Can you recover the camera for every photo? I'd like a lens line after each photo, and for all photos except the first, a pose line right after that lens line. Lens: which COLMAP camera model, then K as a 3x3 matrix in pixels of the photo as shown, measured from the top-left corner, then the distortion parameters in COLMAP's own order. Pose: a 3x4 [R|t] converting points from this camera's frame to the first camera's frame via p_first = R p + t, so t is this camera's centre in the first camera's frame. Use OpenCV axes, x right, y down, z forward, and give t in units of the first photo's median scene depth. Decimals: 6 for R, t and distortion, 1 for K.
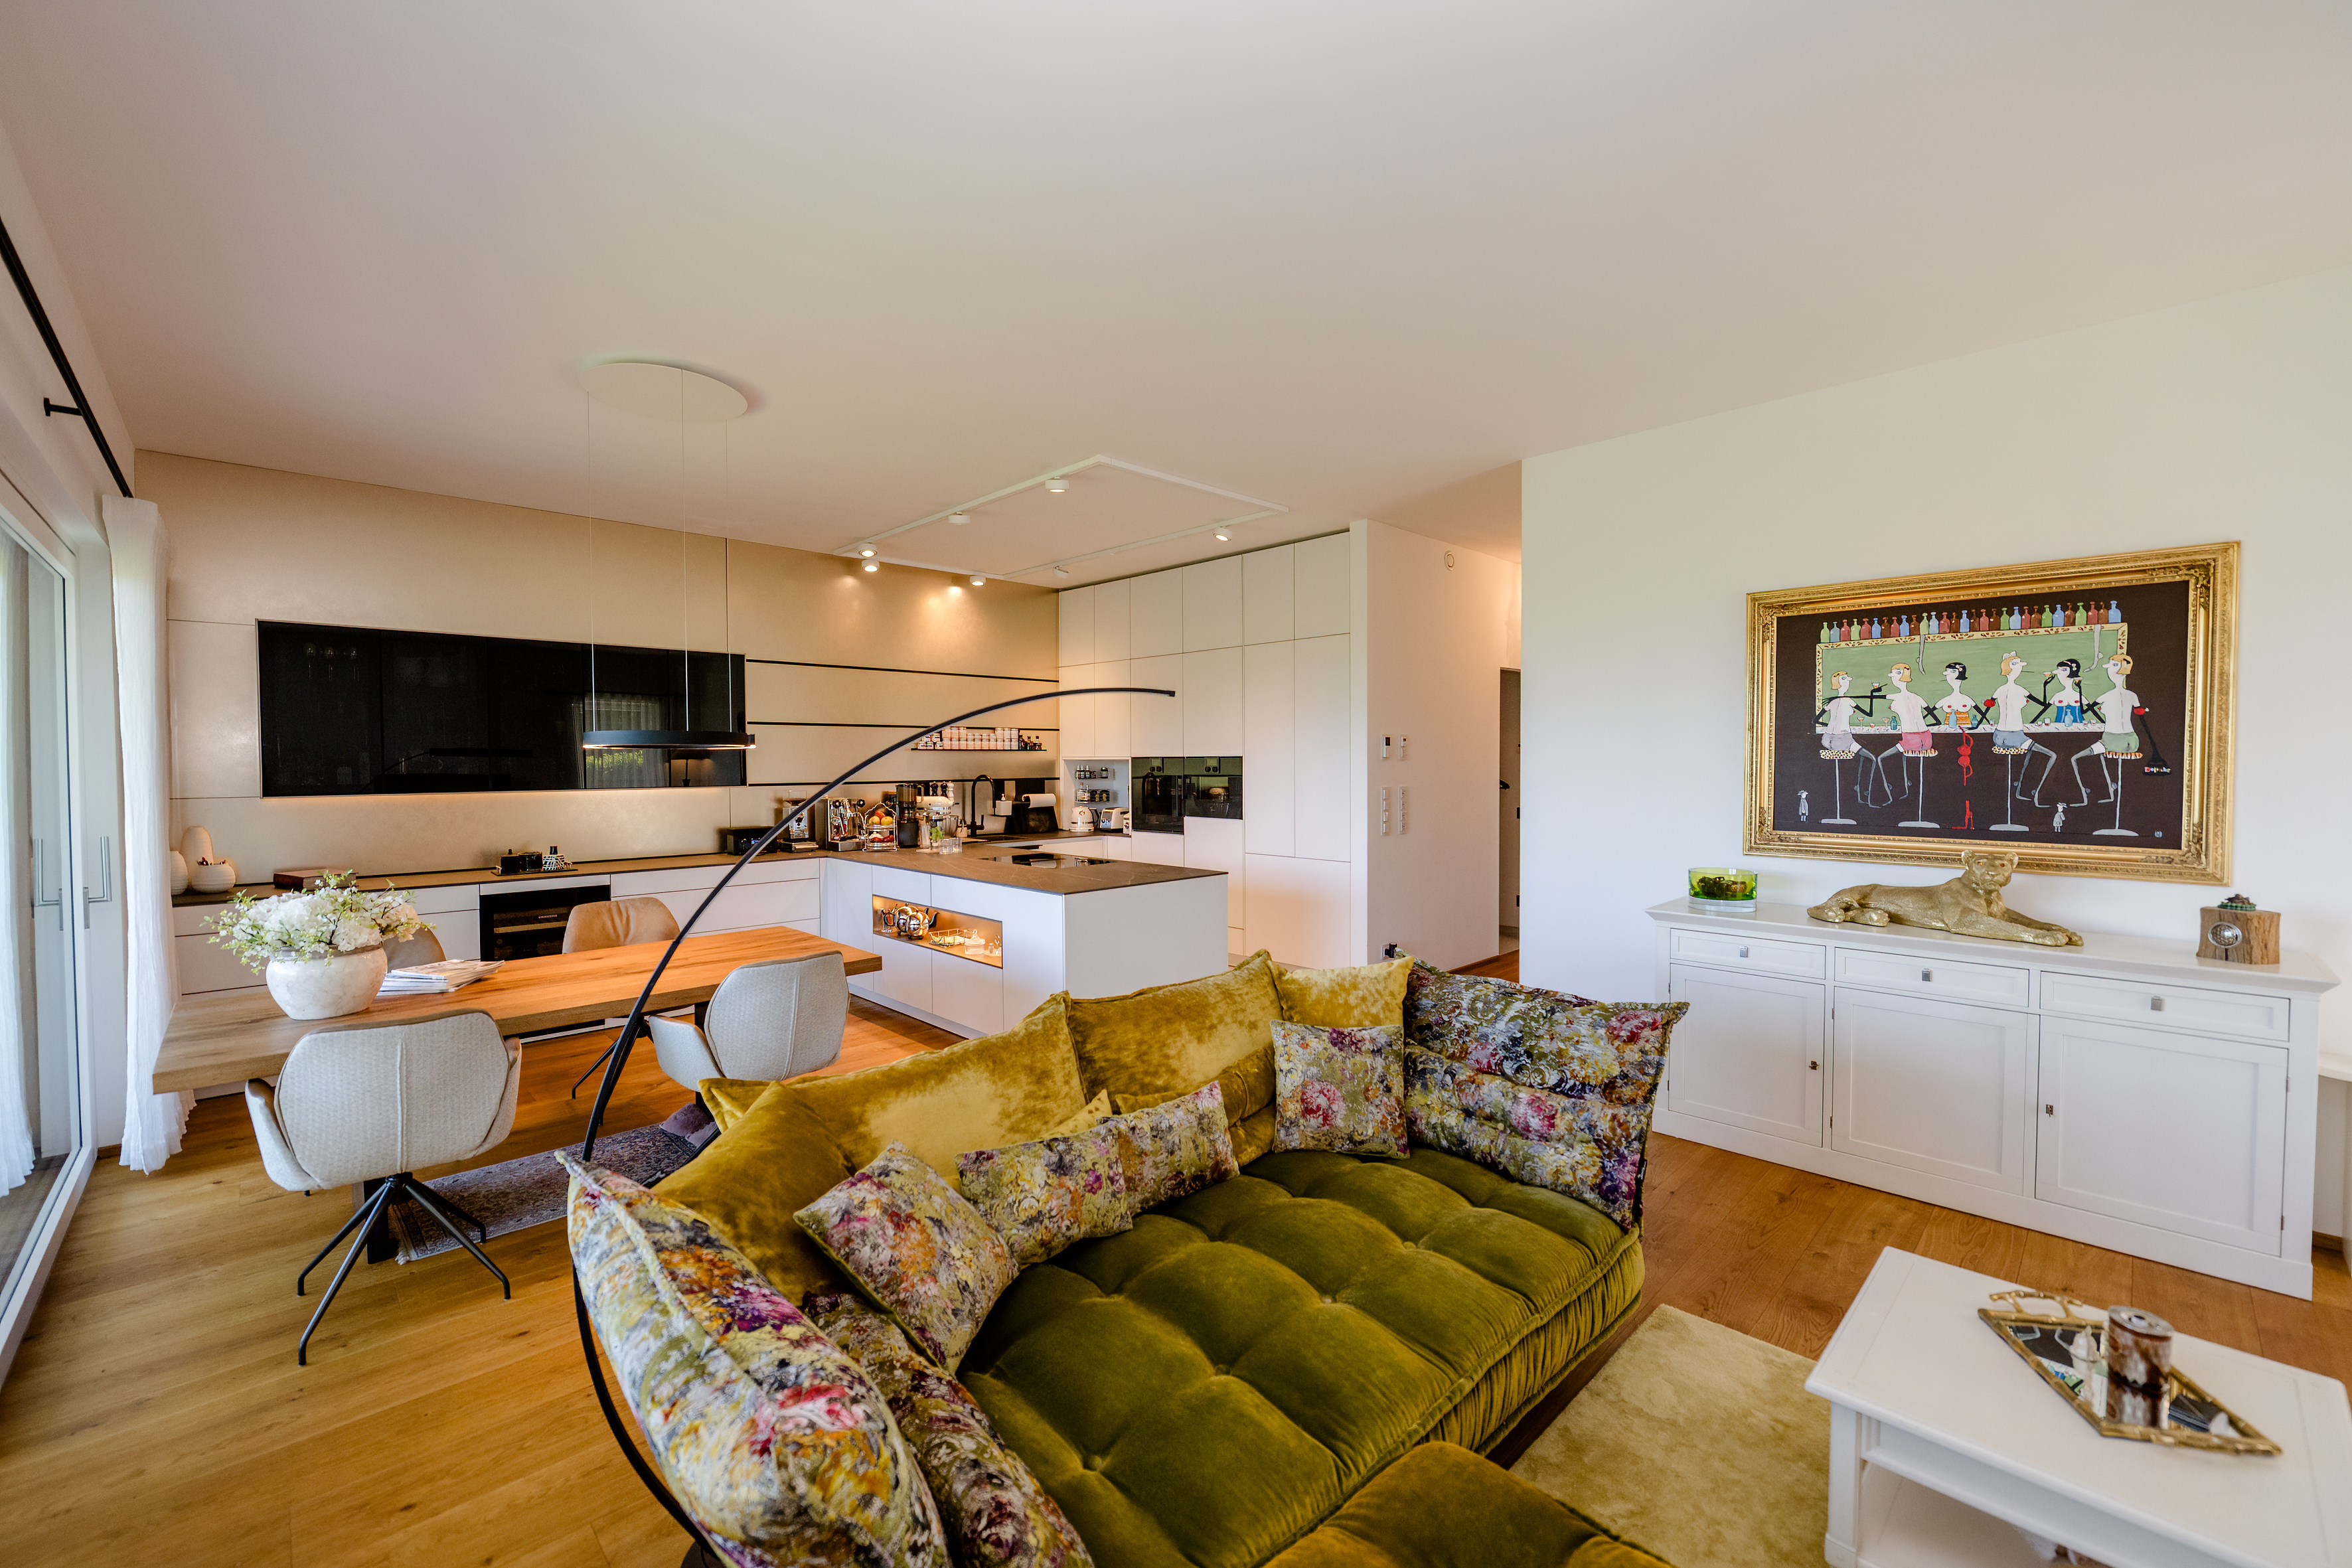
lens RADIAL K [[938.1, 0, 1167.0], [0, 938.1, 789.6], [0, 0, 1]] dist [-0.008813, -0.000476]
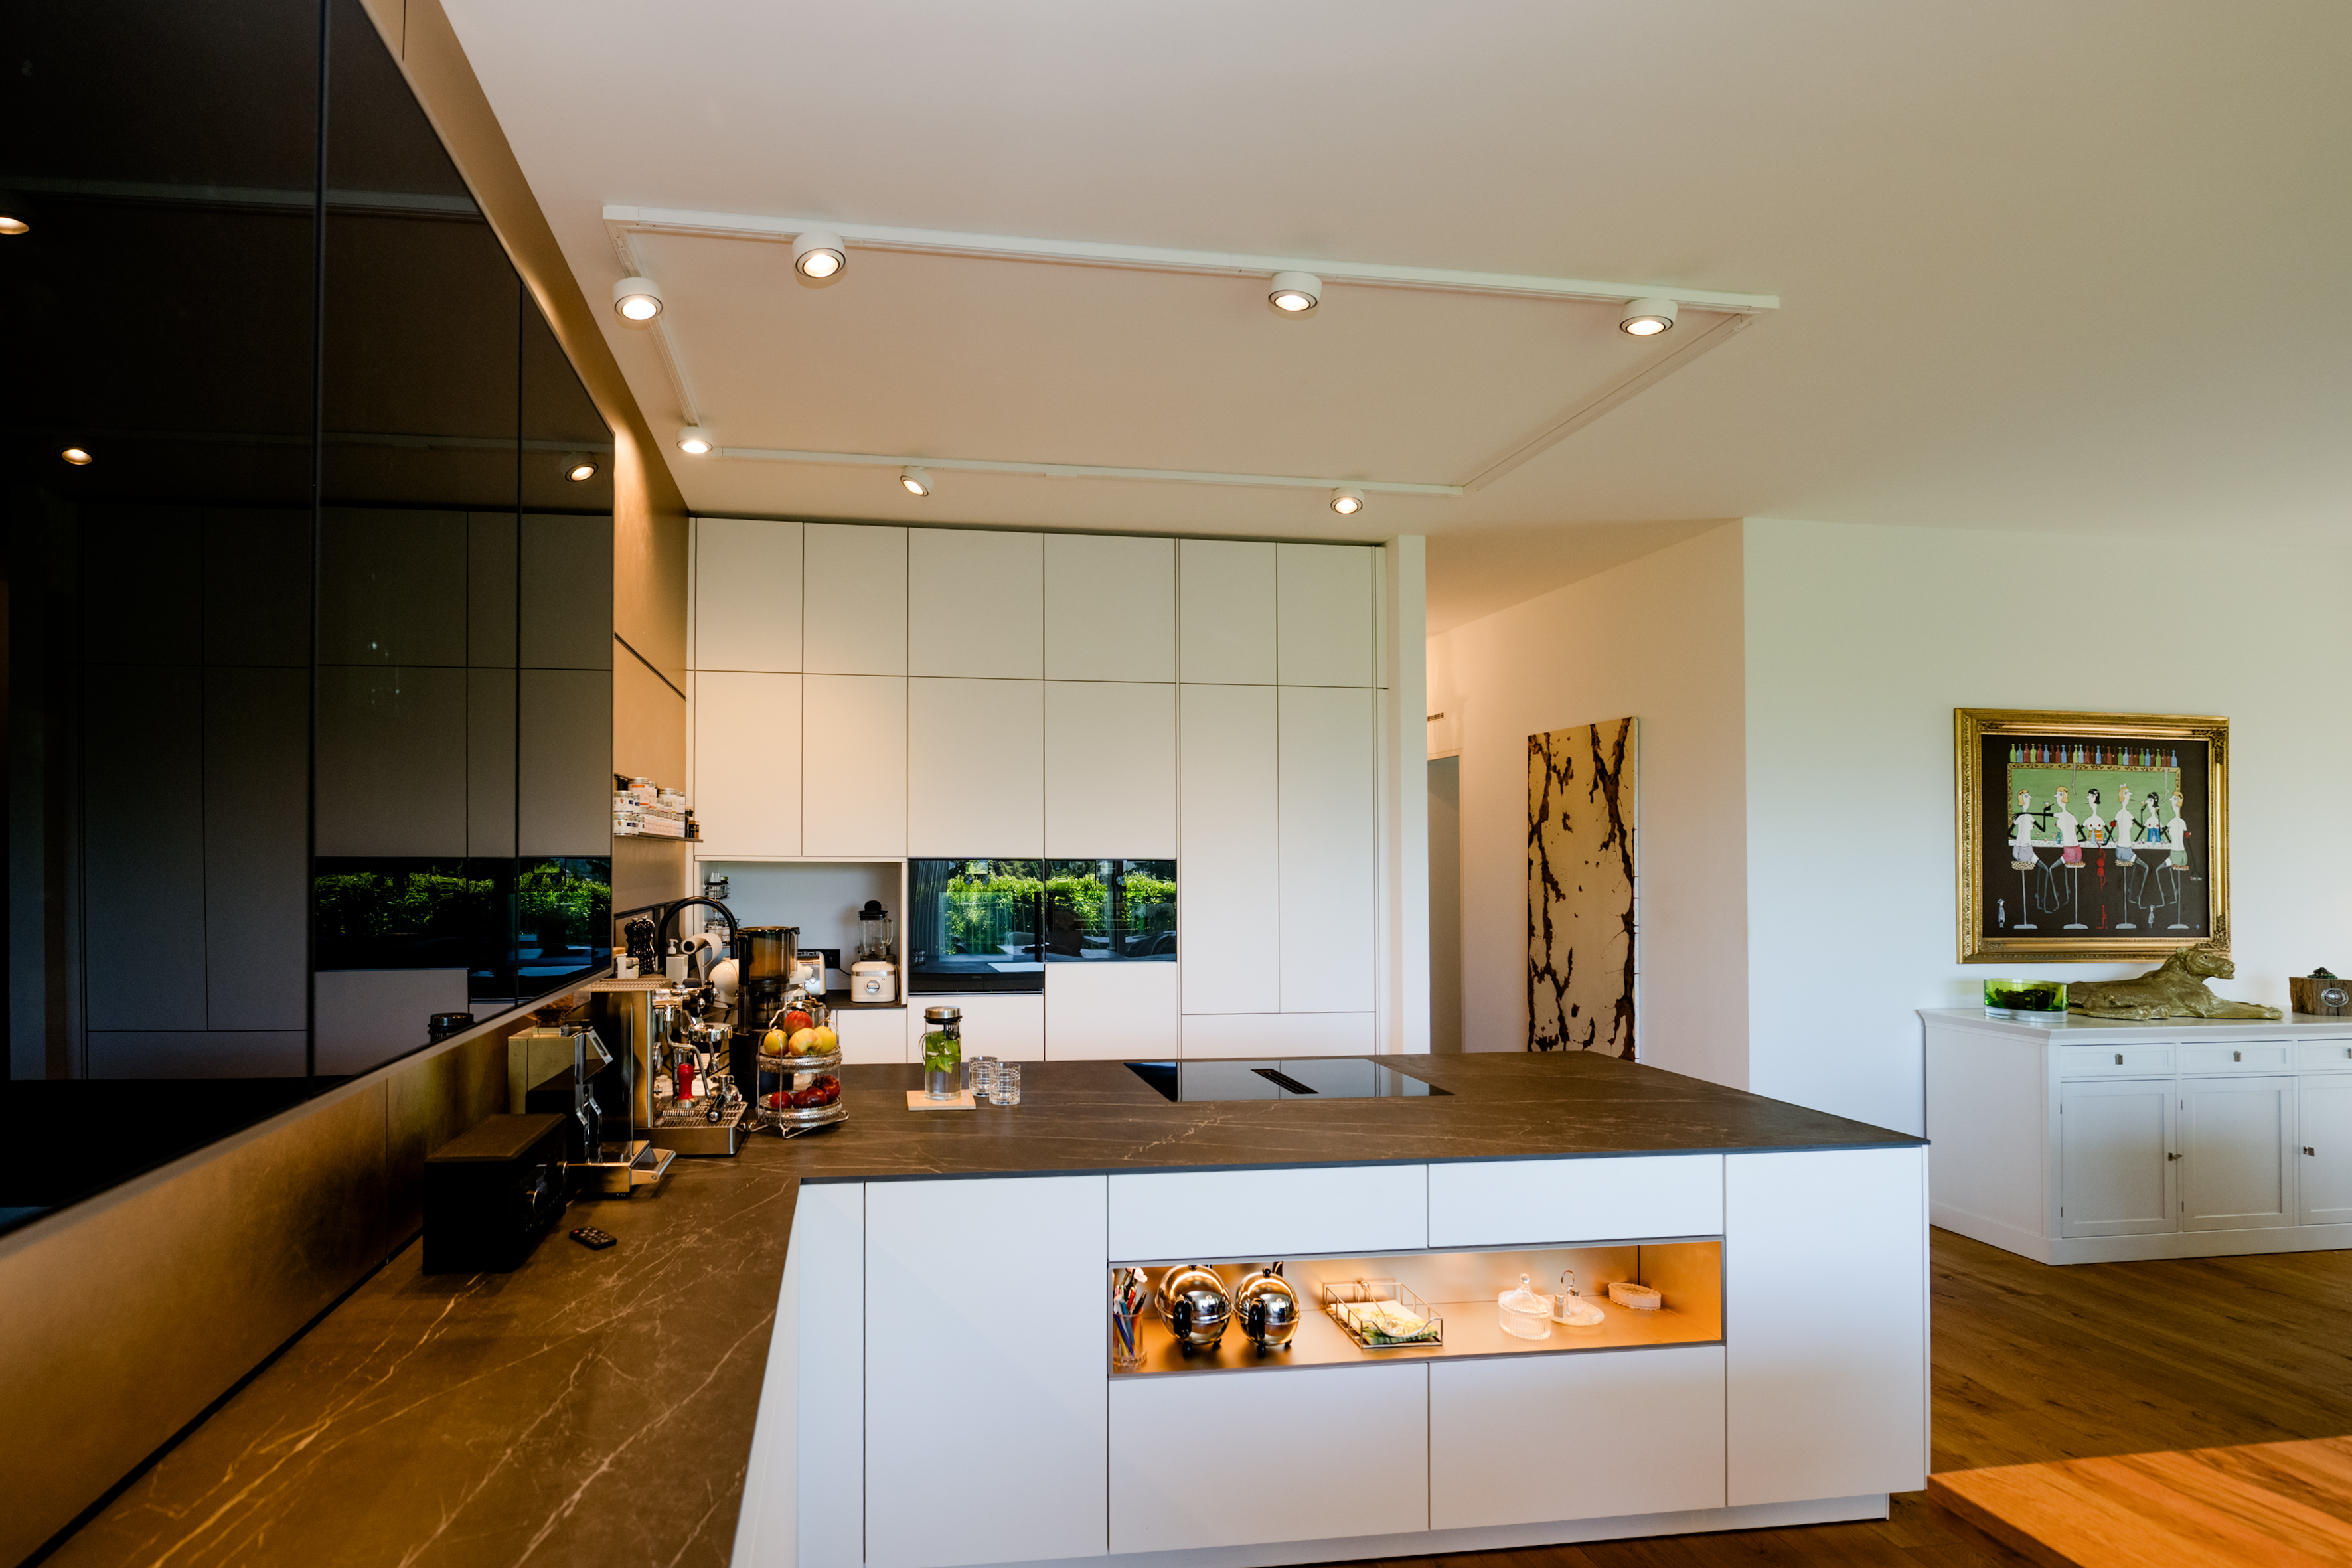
lens RADIAL K [[1106.3, 0, 1130.7], [0, 1106.3, 829.2], [0, 0, 1]] dist [-0.009704, -0.002134]
pose [[0.602778, 0.026256, 0.797477, -1.014237], [0.019669, 0.998666, -0.047746, -0.042231], [-0.797667, 0.044466, 0.601457, 1.140401]]
